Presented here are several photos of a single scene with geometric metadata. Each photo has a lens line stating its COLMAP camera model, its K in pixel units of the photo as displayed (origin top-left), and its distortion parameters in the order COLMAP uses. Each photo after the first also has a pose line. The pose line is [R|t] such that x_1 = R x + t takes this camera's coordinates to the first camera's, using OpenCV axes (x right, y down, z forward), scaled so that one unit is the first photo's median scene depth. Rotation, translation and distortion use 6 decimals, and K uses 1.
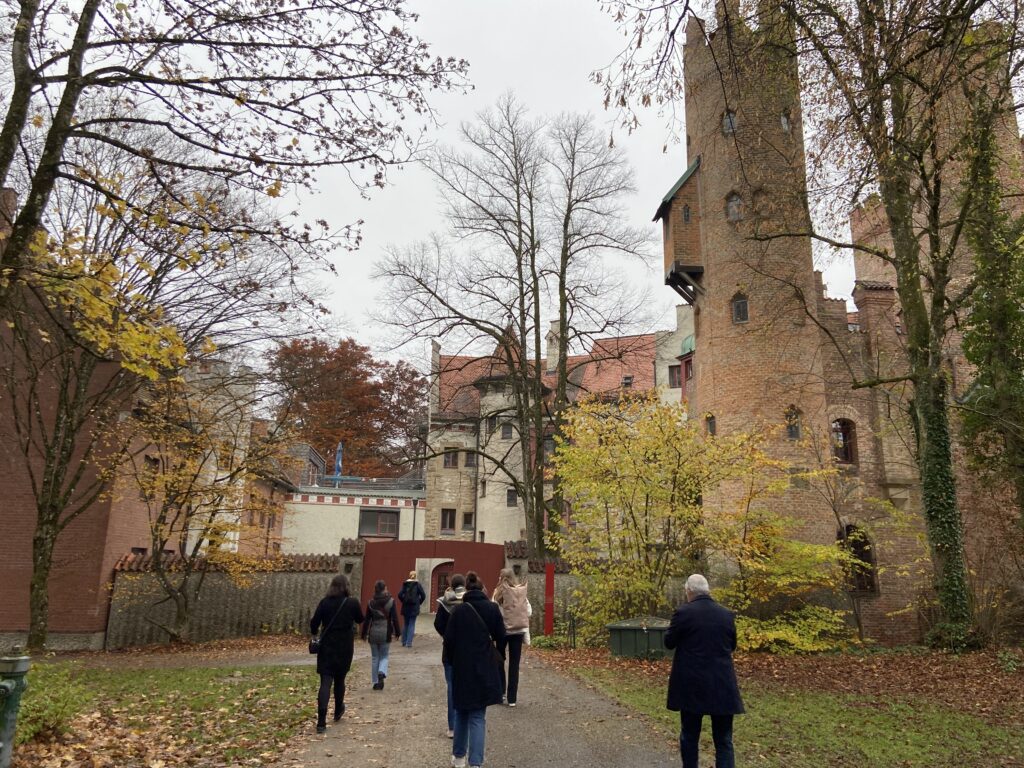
lens RADIAL K [[758.2, 0, 517.9], [0, 758.2, 346.7], [0, 0, 1]] dist [0.106450, -0.139253]
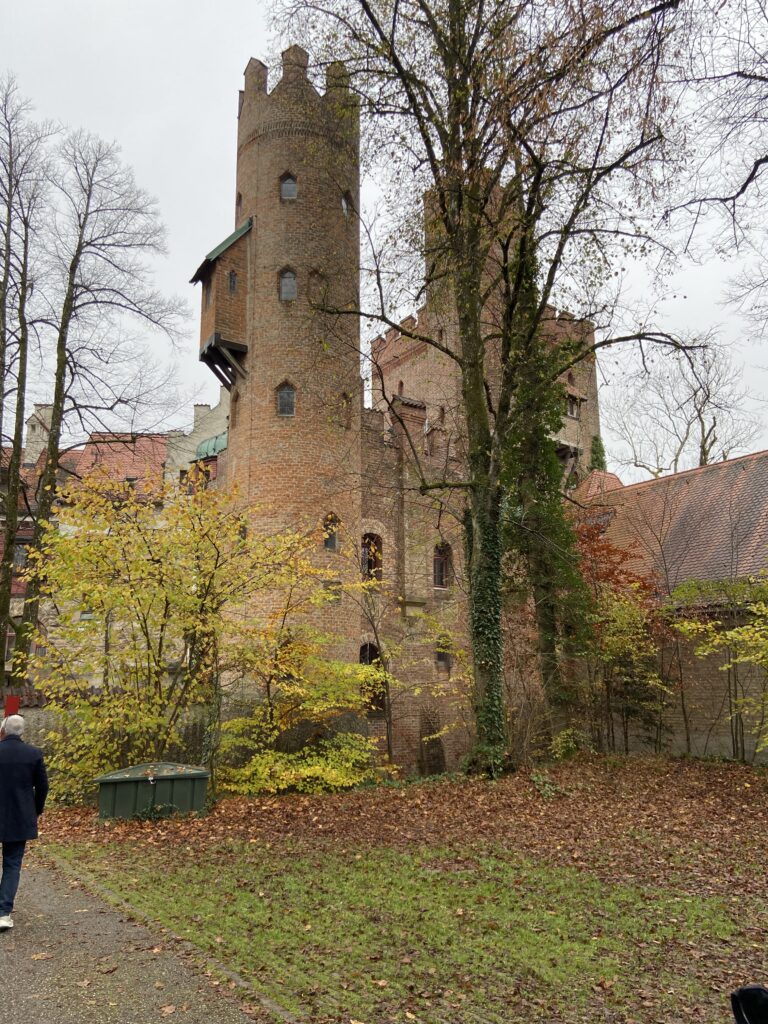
lens RADIAL K [[758.2, 0, 384.0], [0, 758.2, 512.0], [0, 0, 1]] dist [0.106450, -0.139253]
pose [[0.881035, 0.086963, 0.464989, -0.003763], [-0.111057, 0.993509, 0.024615, 0.042202], [-0.459830, -0.073327, 0.884974, 0.161780]]
